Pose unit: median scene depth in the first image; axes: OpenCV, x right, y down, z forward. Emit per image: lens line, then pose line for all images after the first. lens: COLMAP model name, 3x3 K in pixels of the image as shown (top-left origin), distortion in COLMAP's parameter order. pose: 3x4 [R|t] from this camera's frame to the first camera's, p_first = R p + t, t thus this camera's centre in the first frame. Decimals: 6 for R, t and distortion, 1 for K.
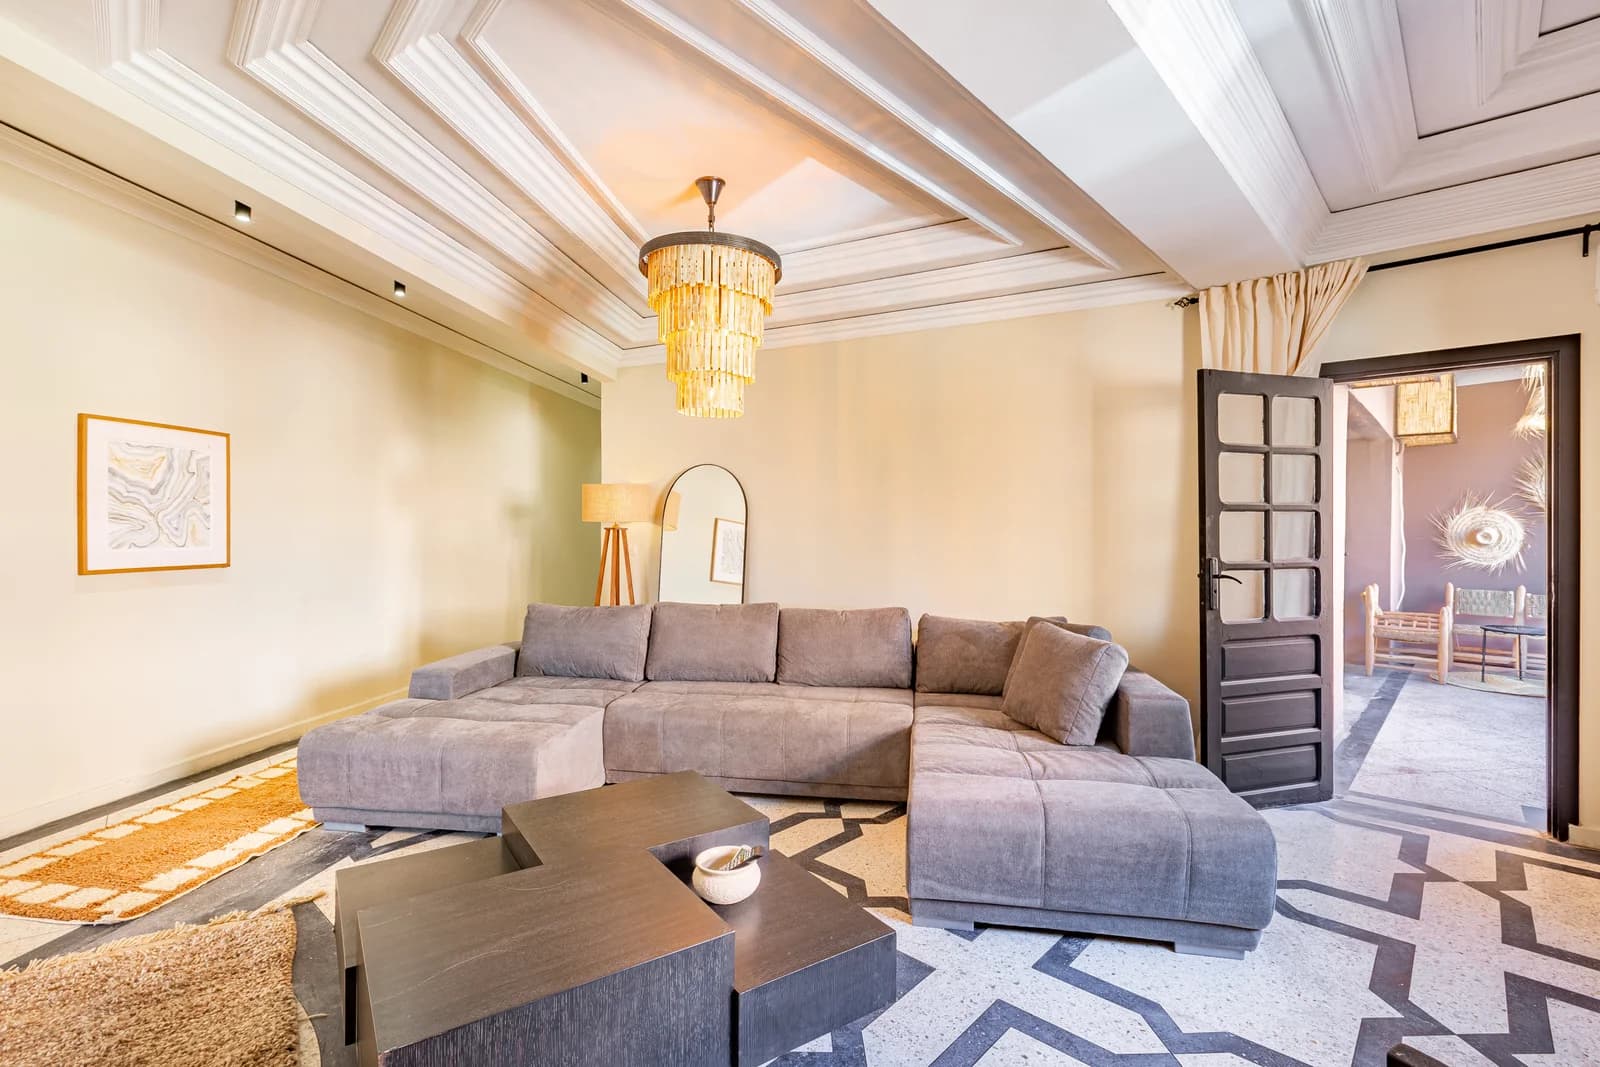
lens RADIAL K [[755.1, 0, 805.5], [0, 755.1, 516.1], [0, 0, 1]] dist [0.000485, 0.000015]
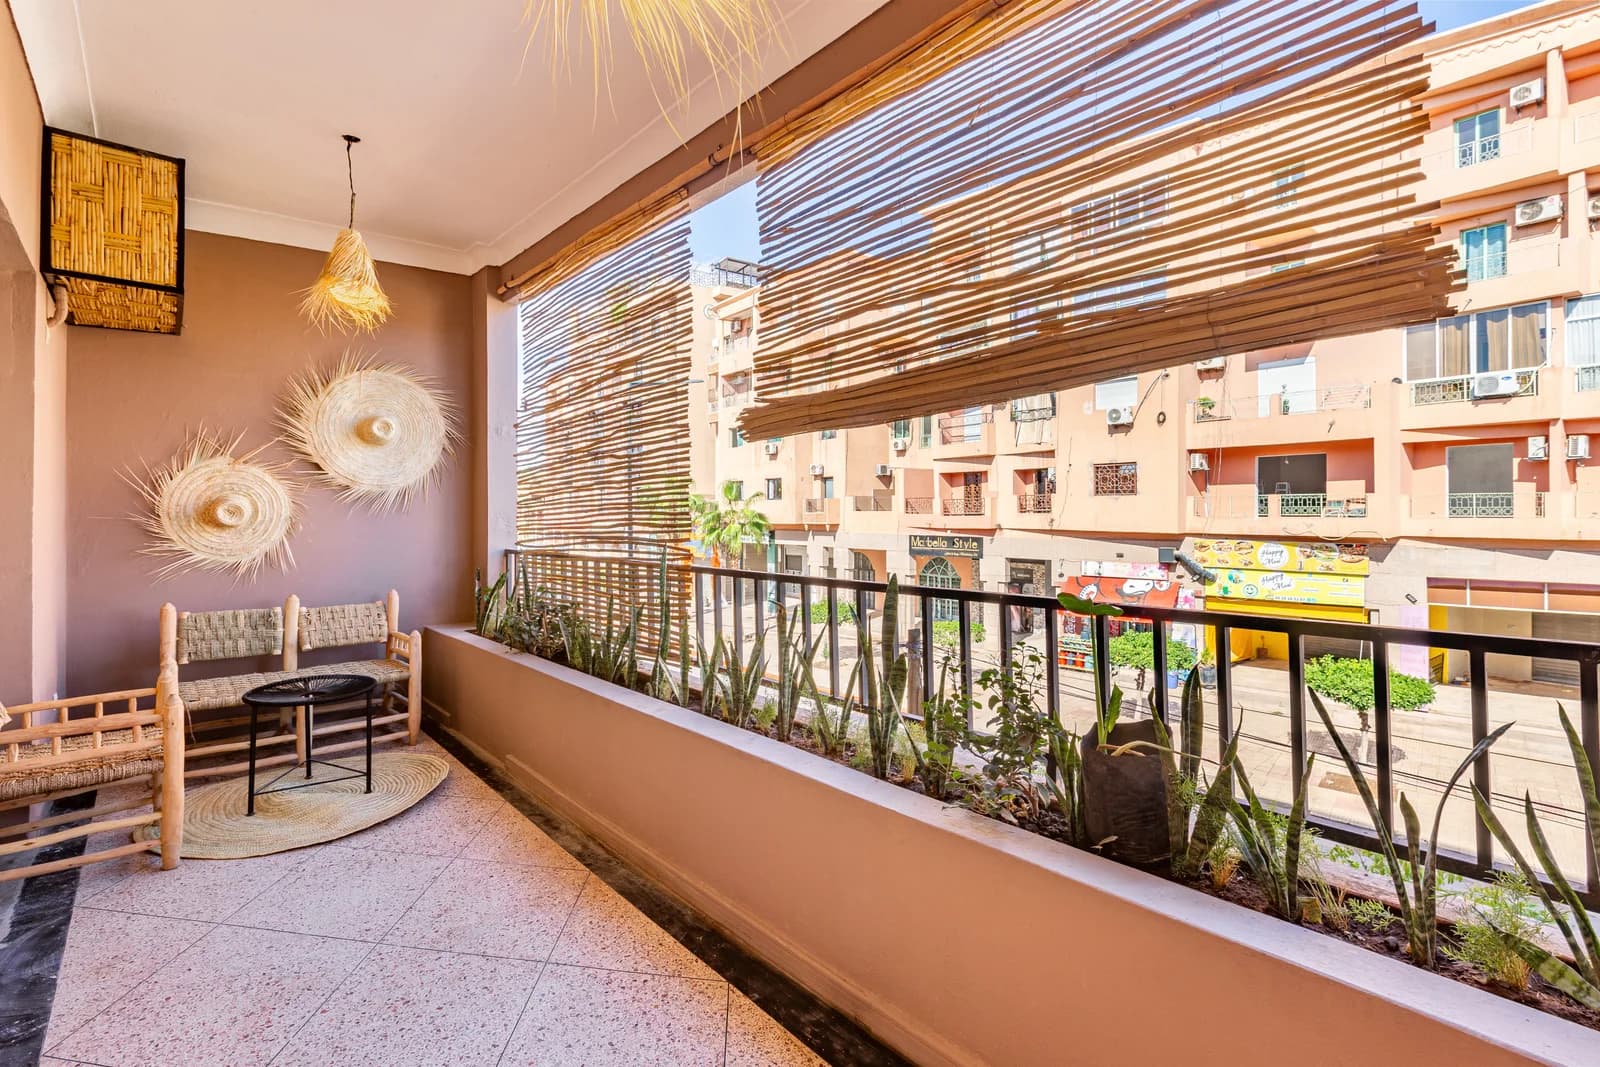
lens RADIAL K [[755.1, 0, 805.5], [0, 755.1, 516.1], [0, 0, 1]] dist [0.000485, 0.000015]
pose [[0.133277, -0.014773, 0.990969, 0.410877], [-0.009531, 0.999824, 0.016186, 0.017537], [-0.991033, -0.011603, 0.133113, 0.513638]]
